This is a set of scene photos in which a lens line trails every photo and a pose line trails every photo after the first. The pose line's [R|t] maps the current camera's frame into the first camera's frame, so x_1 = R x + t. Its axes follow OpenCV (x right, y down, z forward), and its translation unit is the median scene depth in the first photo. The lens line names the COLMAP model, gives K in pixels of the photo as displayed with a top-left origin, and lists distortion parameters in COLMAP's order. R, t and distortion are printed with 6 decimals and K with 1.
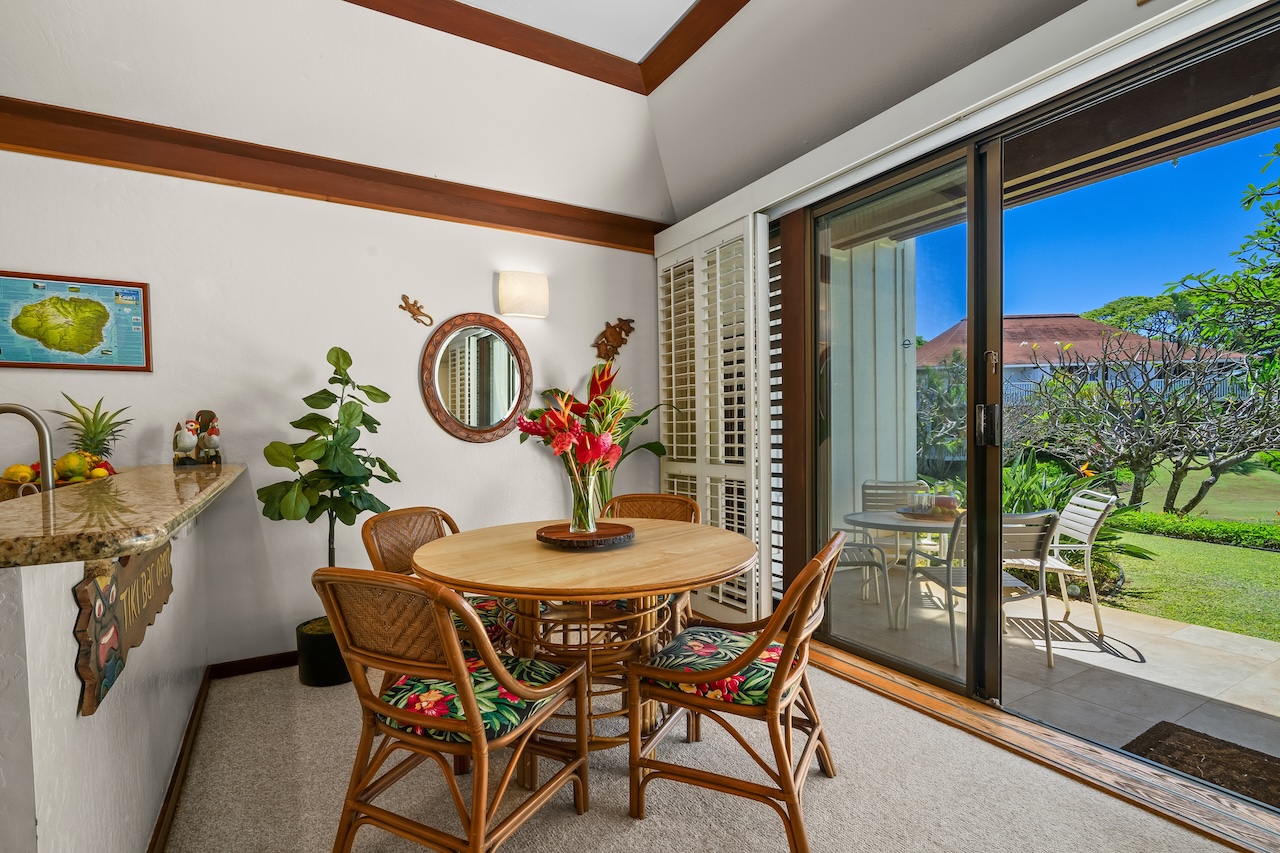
lens RADIAL K [[595.6, 0, 626.5], [0, 595.6, 447.2], [0, 0, 1]] dist [-0.003547, -0.000662]
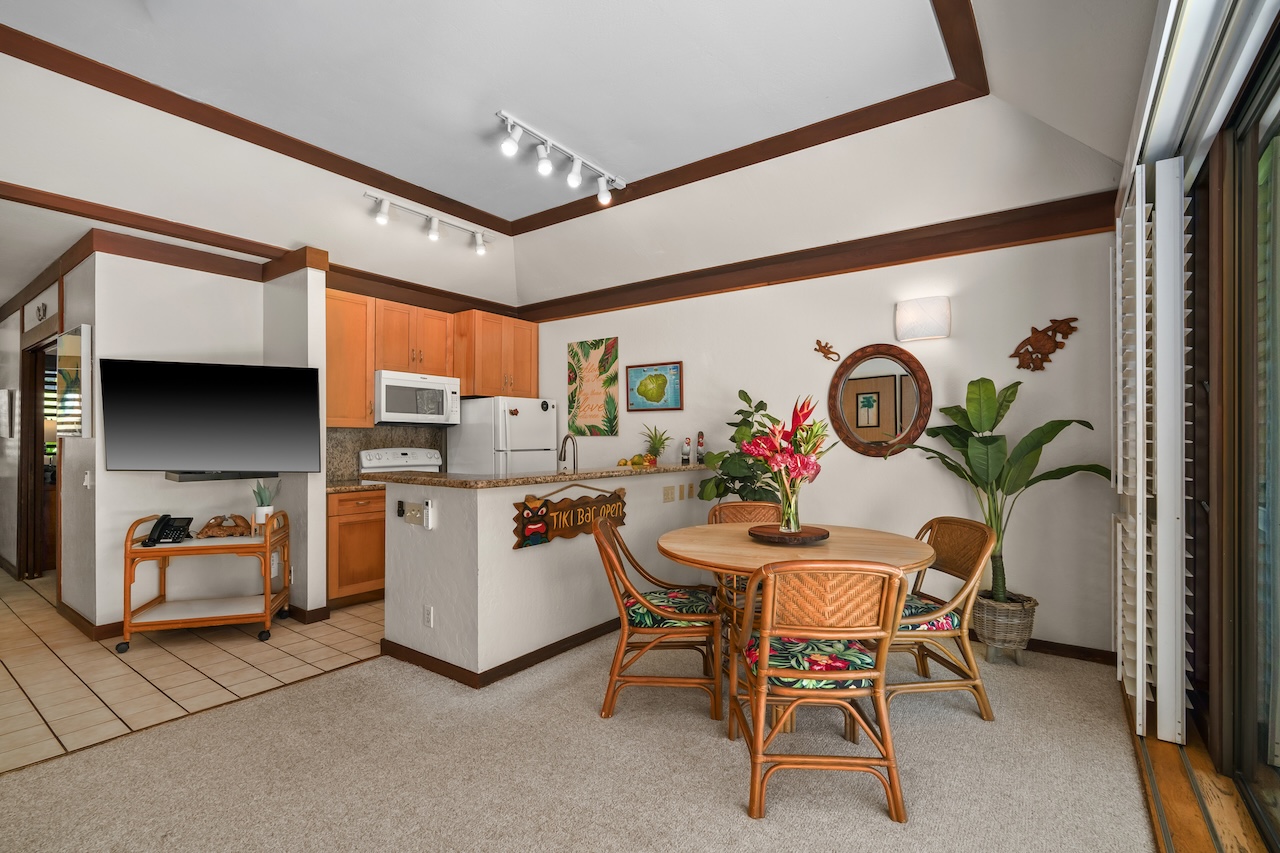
lens RADIAL K [[588.2, 0, 634.5], [0, 588.2, 435.1], [0, 0, 1]] dist [-0.006515, 0.000701]
pose [[0.404142, 0.006836, -0.914671, 0.609597], [-0.031999, 0.999466, -0.006668, -0.028161], [0.914136, 0.031963, 0.404145, 0.125506]]
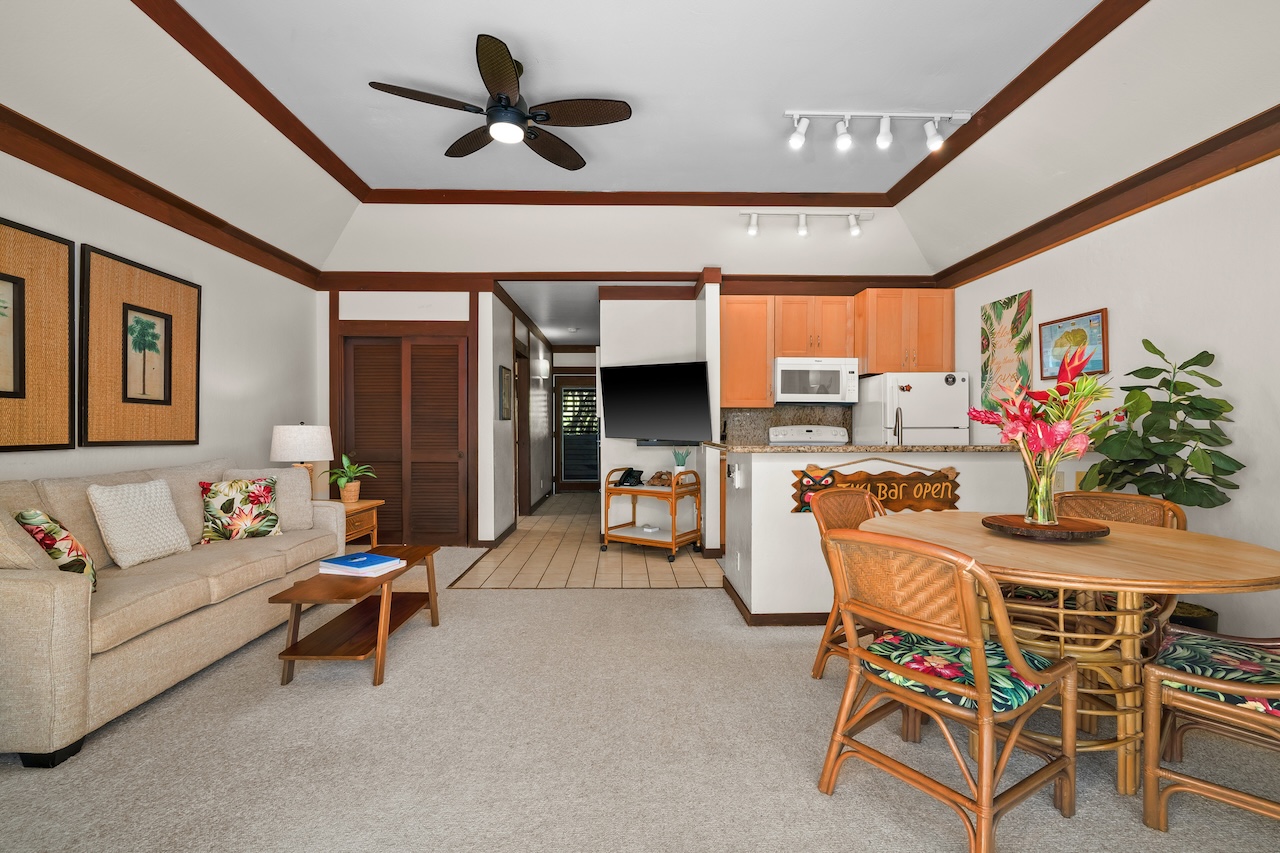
lens RADIAL K [[587.8, 0, 631.9], [0, 587.8, 429.7], [0, 0, 1]] dist [-0.000633, 0.000128]
pose [[-0.482356, 0.018523, -0.875779, 0.700163], [-0.018887, 0.999324, 0.031538, -0.017733], [0.875772, 0.031753, -0.481680, 0.566028]]
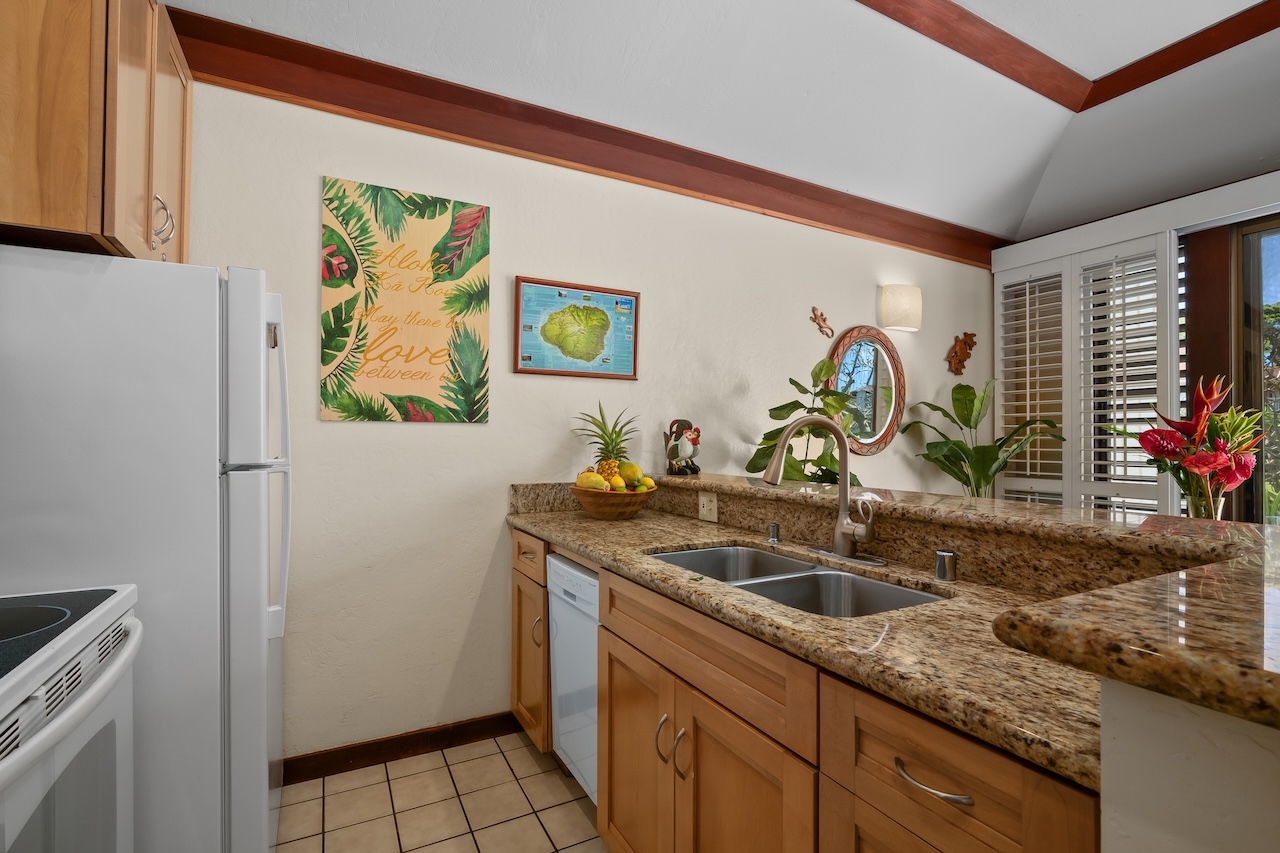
lens RADIAL K [[588.2, 0, 634.5], [0, 588.2, 435.1], [0, 0, 1]] dist [-0.006515, 0.000701]
pose [[0.999300, 0.018192, -0.032688, -0.617002], [-0.019334, 0.999202, -0.034949, -0.000119], [0.032026, 0.035556, 0.998854, 0.011926]]
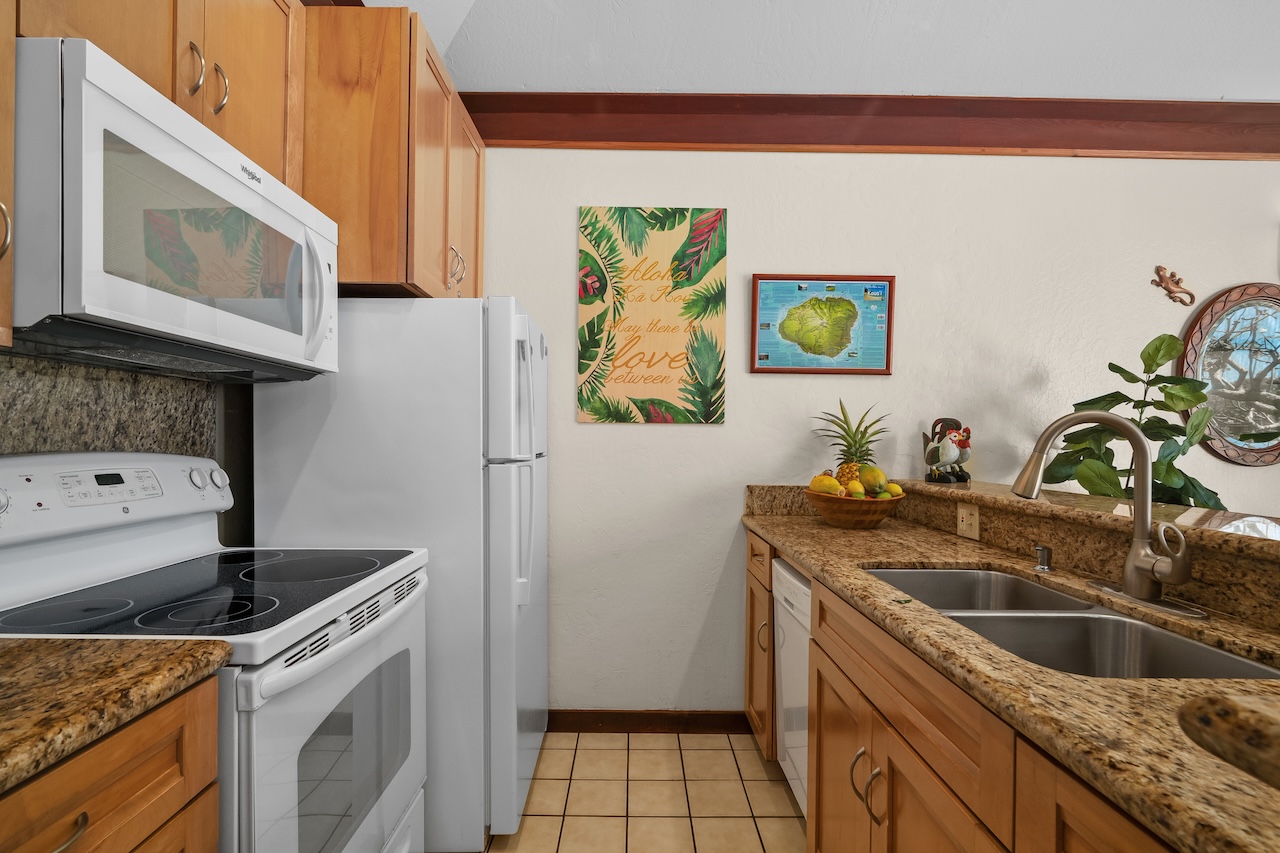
lens RADIAL K [[592.3, 0, 633.7], [0, 592.3, 445.1], [0, 0, 1]] dist [-0.002200, 0.000561]
pose [[0.870576, 0.028613, -0.491202, -0.557776], [-0.036639, 0.999306, -0.006727, -0.001080], [0.490669, 0.023854, 0.871020, 0.030905]]
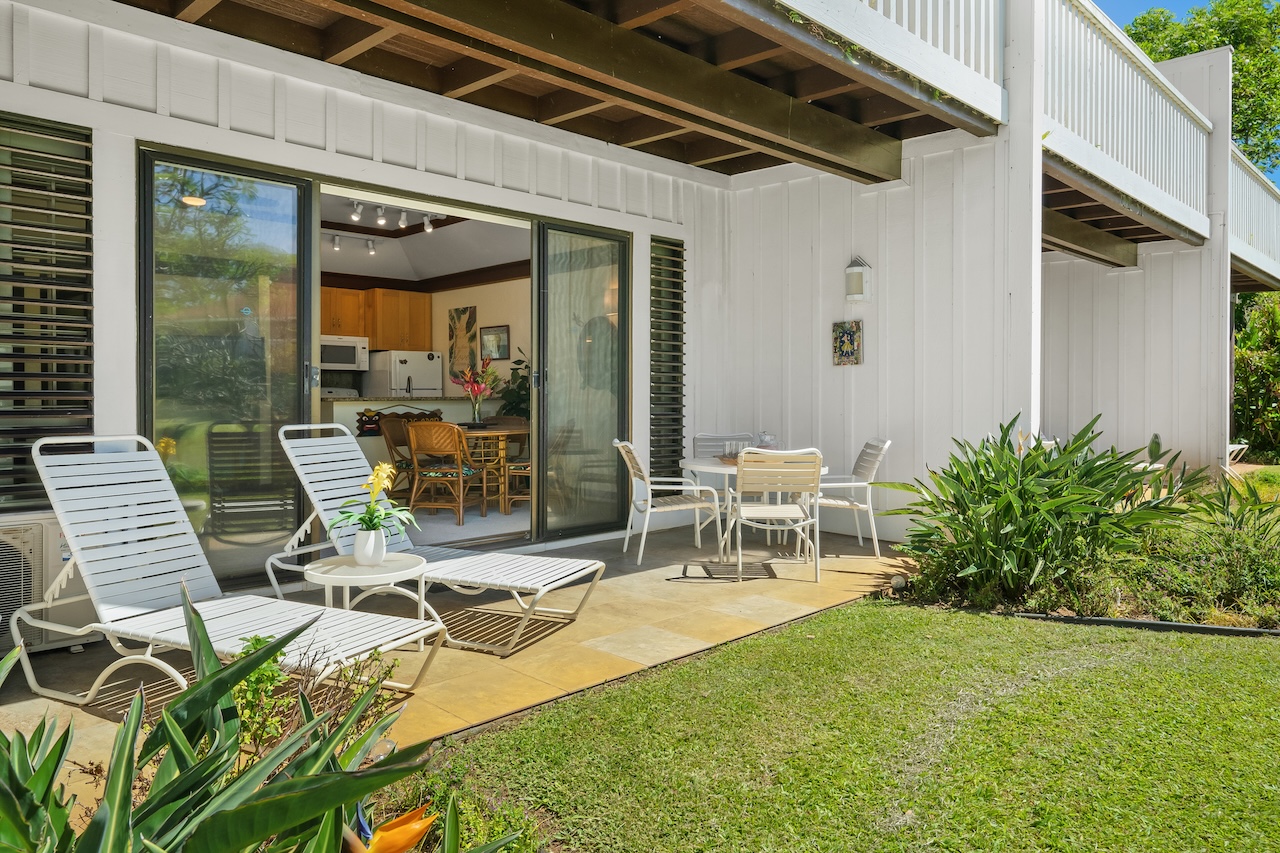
lens RADIAL K [[850.6, 0, 636.0], [0, 850.6, 400.4], [0, 0, 1]] dist [-0.001490, -0.000037]
pose [[0.265007, 0.020284, -0.964033, 2.276875], [-0.028696, 0.999502, 0.013142, -0.012586], [0.963820, 0.024181, 0.265457, 0.451391]]
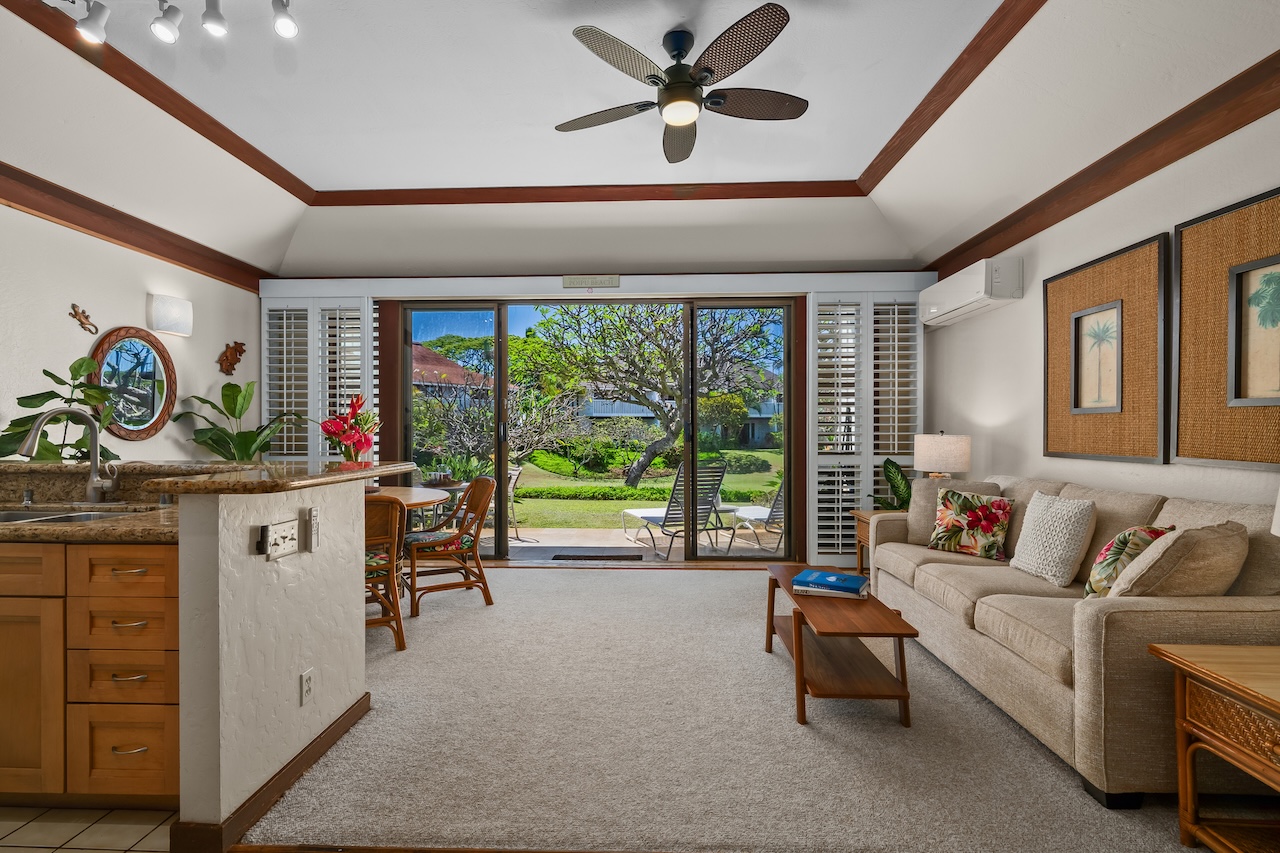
lens RADIAL K [[587.8, 0, 631.9], [0, 587.8, 429.7], [0, 0, 1]] dist [-0.000633, 0.000128]
pose [[0.529408, 0.015997, 0.848216, -0.714009], [0.016579, 0.999436, -0.029196, 0.020009], [-0.848205, 0.029519, 0.528845, -0.403235]]
